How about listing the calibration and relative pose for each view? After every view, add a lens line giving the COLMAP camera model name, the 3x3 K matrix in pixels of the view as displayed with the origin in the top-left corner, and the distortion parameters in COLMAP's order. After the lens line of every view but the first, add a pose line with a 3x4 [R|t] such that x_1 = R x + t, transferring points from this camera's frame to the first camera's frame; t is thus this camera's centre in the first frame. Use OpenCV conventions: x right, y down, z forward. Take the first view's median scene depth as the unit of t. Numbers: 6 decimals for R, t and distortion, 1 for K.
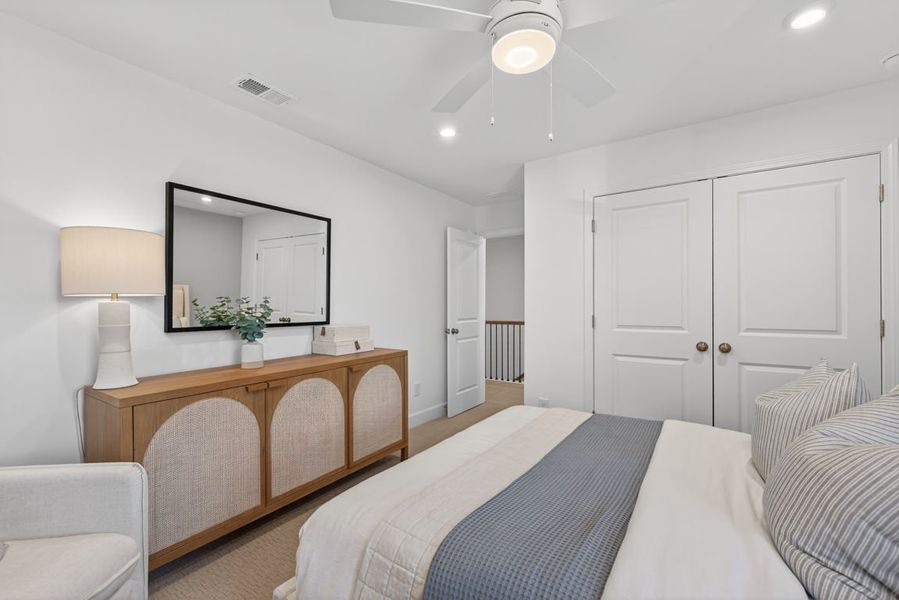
lens RADIAL K [[376.9, 0, 446.1], [0, 376.9, 304.3], [0, 0, 1]] dist [0.004521, -0.002387]
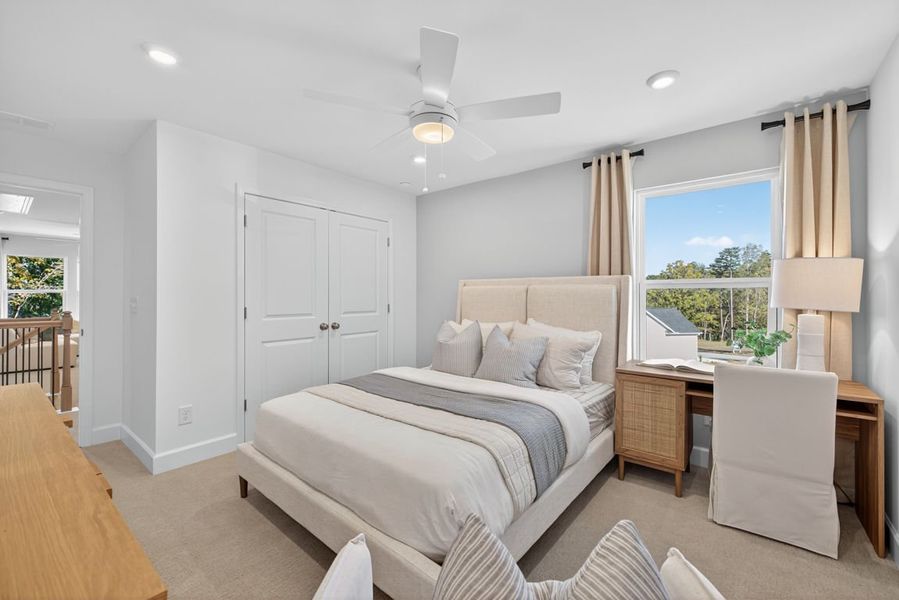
lens RADIAL K [[376.9, 0, 445.2], [0, 376.9, 295.7], [0, 0, 1]] dist [0.004521, -0.002387]
pose [[0.053093, -0.004475, 0.998580, -0.710424], [-0.009147, 0.999946, 0.004967, -0.015667], [-0.998548, -0.009397, 0.053050, 0.456263]]
